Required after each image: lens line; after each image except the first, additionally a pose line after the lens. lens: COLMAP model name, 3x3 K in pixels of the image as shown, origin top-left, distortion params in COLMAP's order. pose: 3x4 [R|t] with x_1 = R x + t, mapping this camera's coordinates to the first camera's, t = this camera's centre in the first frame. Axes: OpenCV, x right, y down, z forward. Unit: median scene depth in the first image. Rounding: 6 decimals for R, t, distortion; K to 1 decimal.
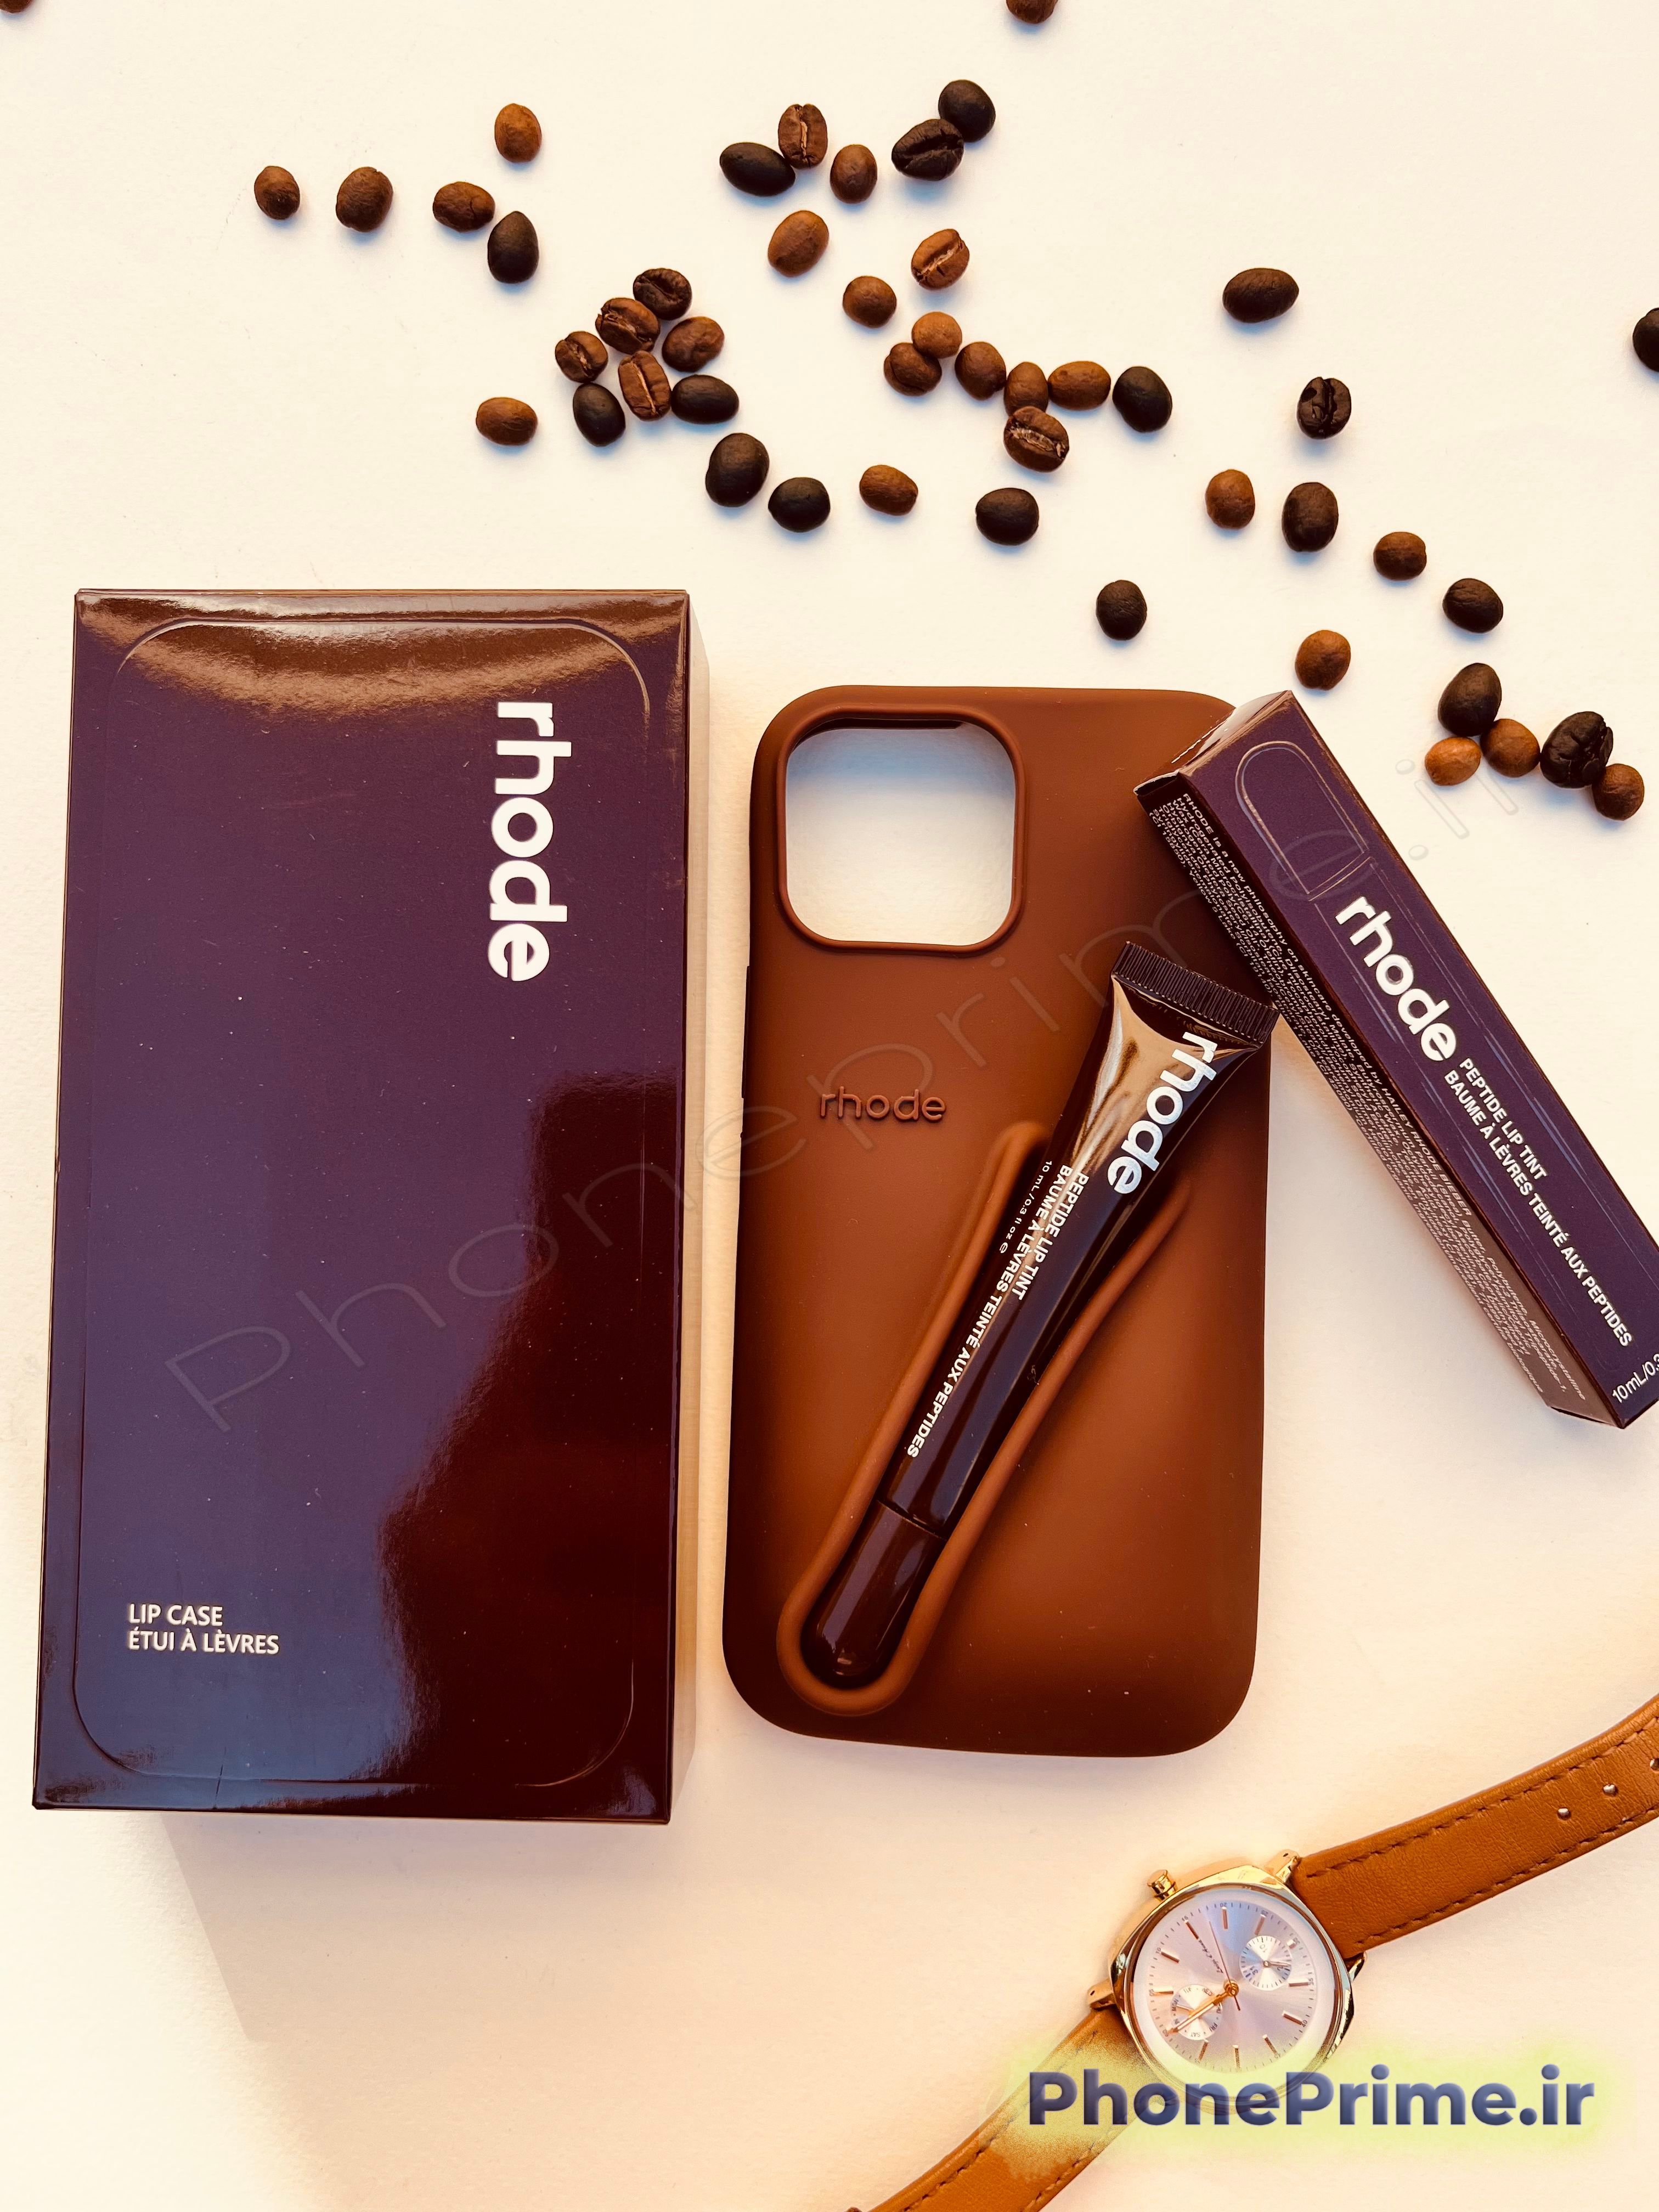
lens RADIAL K [[1680.6, 0, 829.8], [0, 1680.6, 1117.7], [0, 0, 1]] dist [0.008147, -0.048933]
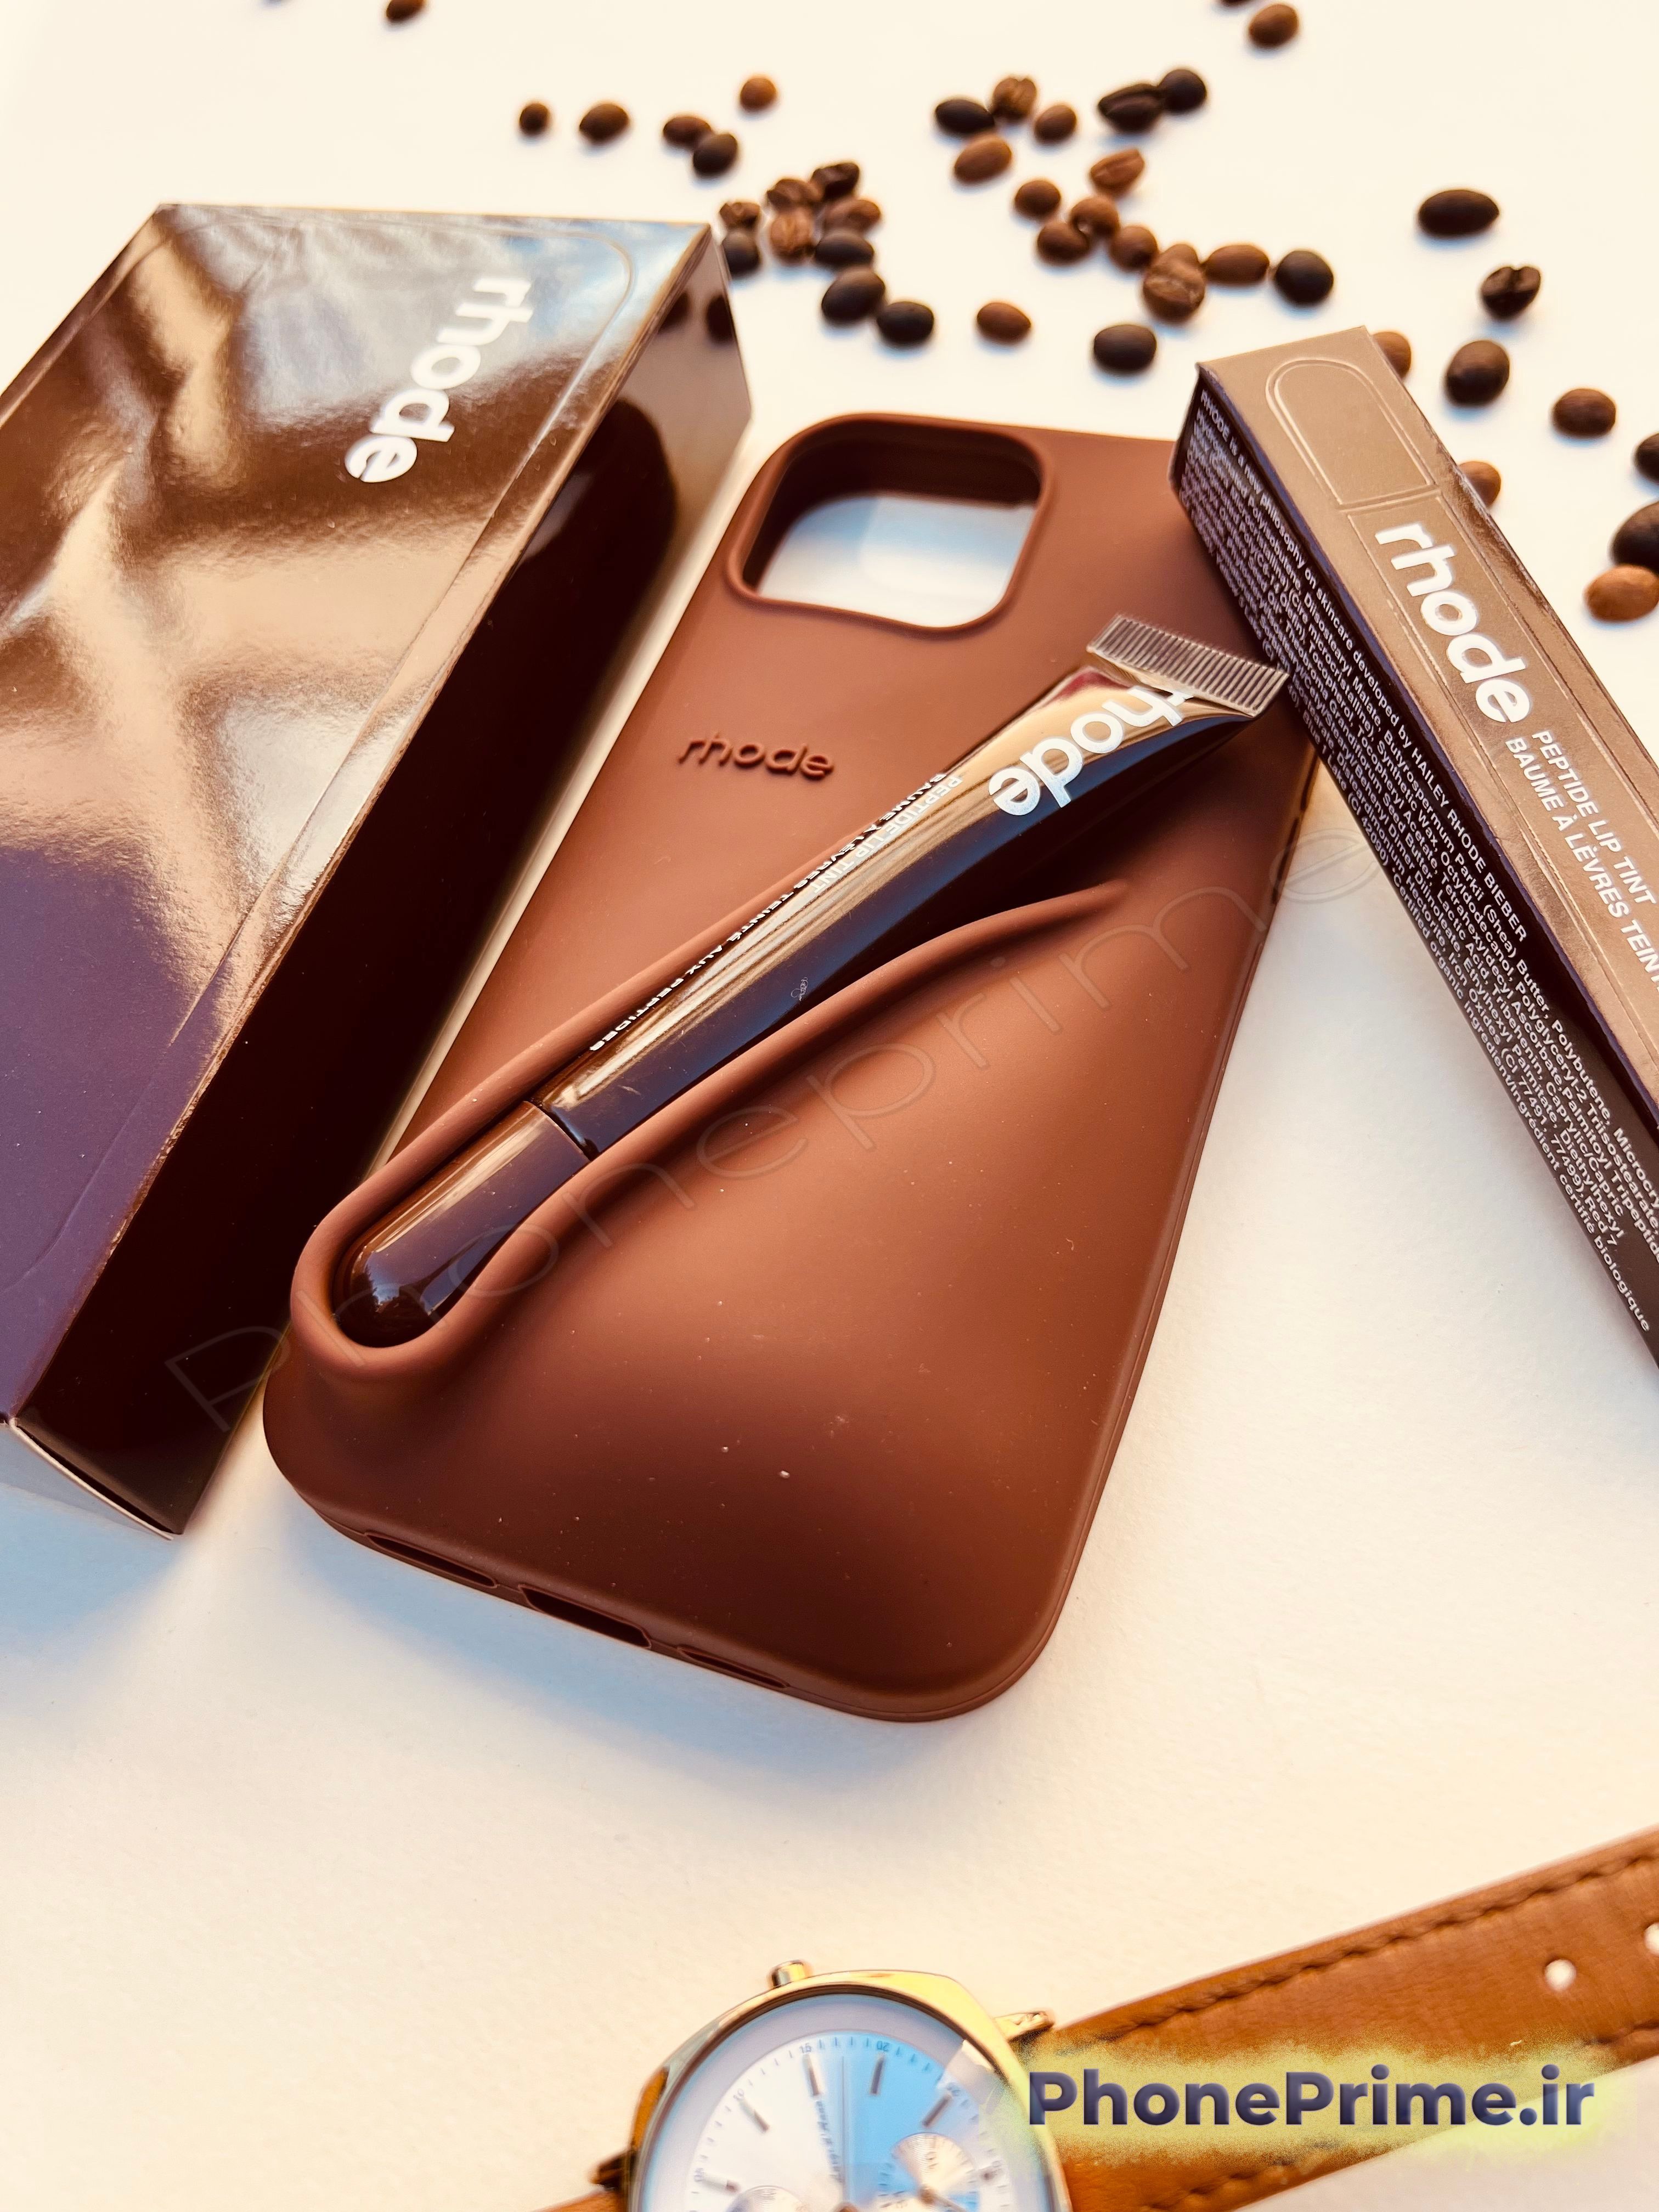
lens RADIAL K [[1722.6, 0, 818.0], [0, 1722.6, 1113.5], [0, 0, 1]] dist [0.008630, -0.048275]
pose [[0.941232, 0.201167, -0.271321, 0.320159], [-0.301955, 0.861105, -0.409050, 0.470267], [0.151349, 0.466937, 0.871242, 0.416778]]
